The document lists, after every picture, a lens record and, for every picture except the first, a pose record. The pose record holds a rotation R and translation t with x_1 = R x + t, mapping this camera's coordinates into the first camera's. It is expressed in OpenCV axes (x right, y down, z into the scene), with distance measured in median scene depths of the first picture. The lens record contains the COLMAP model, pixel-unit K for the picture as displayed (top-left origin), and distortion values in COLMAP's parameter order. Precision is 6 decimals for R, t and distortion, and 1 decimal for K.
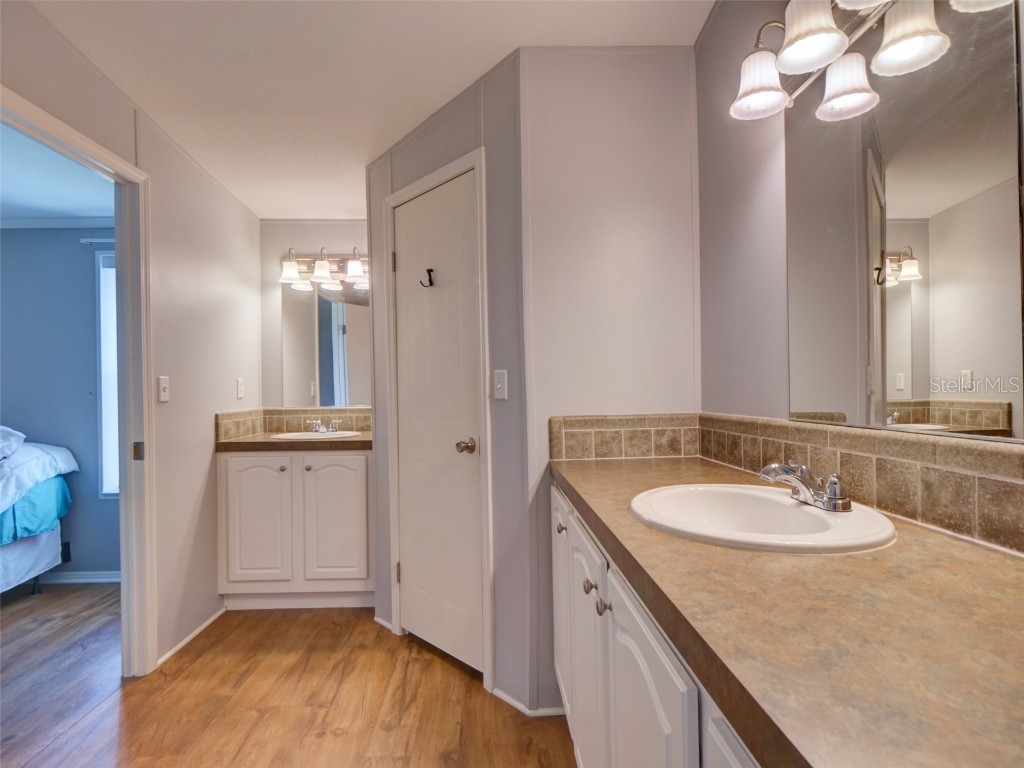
lens RADIAL K [[516.8, 0, 510.3], [0, 516.8, 387.3], [0, 0, 1]] dist [-0.007191, -0.000091]
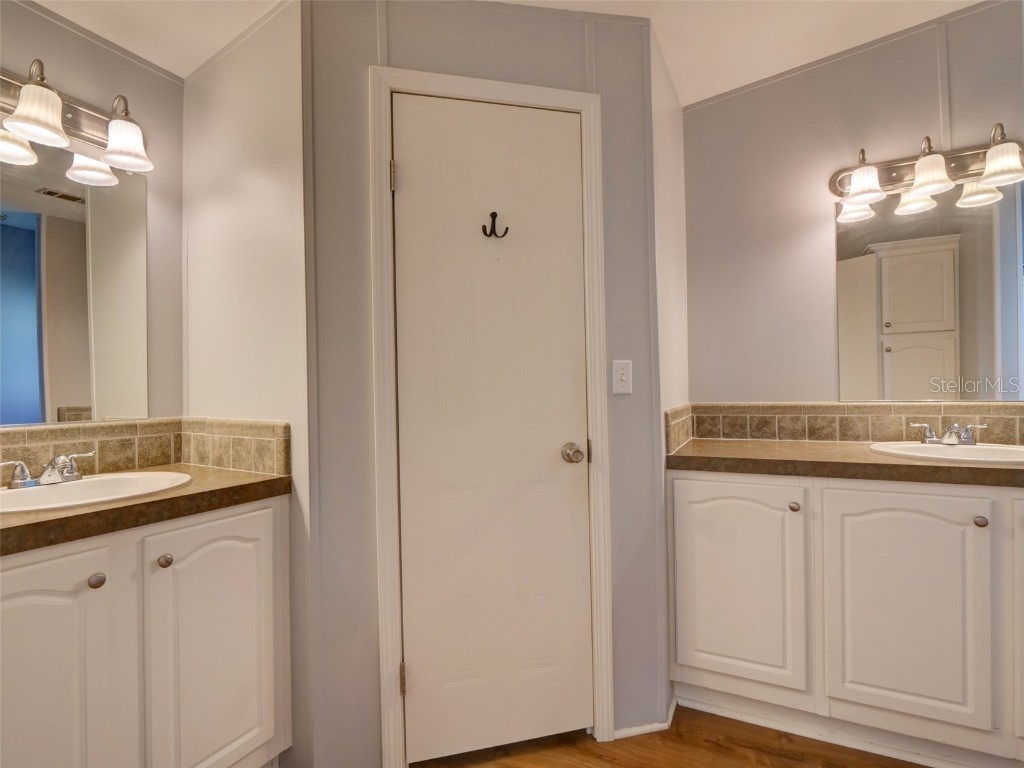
lens RADIAL K [[501.3, 0, 509.0], [0, 501.3, 383.3], [0, 0, 1]] dist [-0.015302, 0.000729]
pose [[0.505957, 0.010867, 0.862490, -0.839064], [0.004415, 0.999875, -0.015188, 0.017494], [-0.862547, 0.011493, 0.505846, 0.729282]]
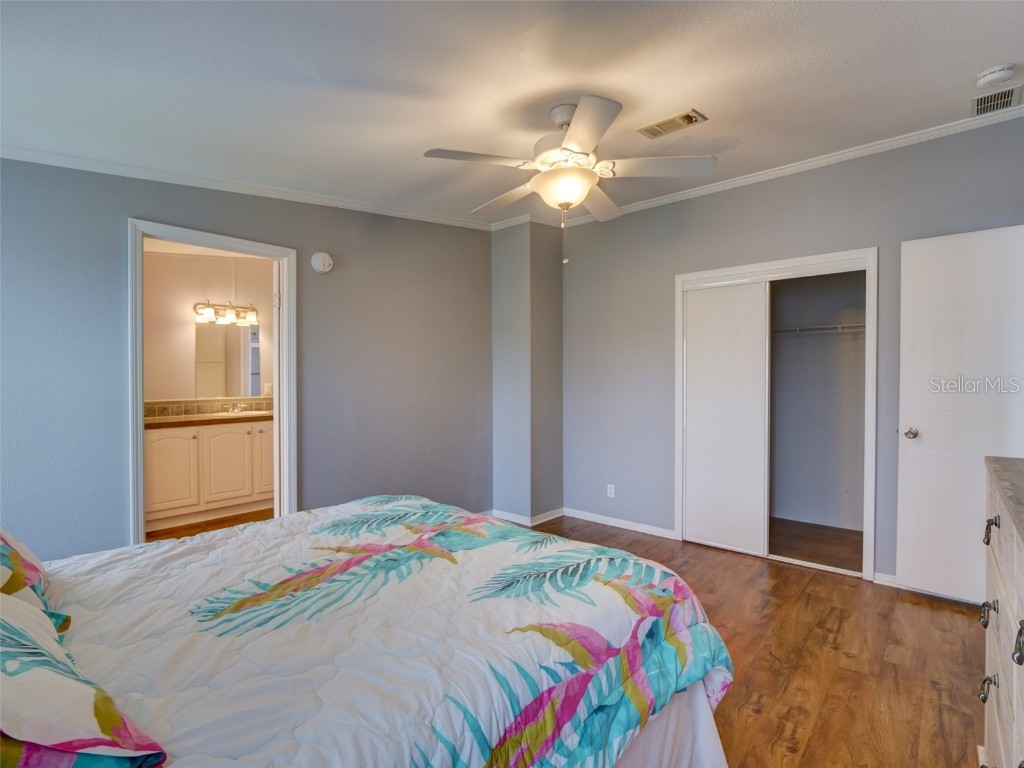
lens RADIAL K [[501.3, 0, 509.0], [0, 501.3, 383.3], [0, 0, 1]] dist [-0.015302, 0.000729]
pose [[-0.709695, 0.005305, 0.704489, -2.429184], [0.009999, 0.999947, 0.002543, -0.023876], [-0.704438, 0.008849, -0.709711, 1.311995]]
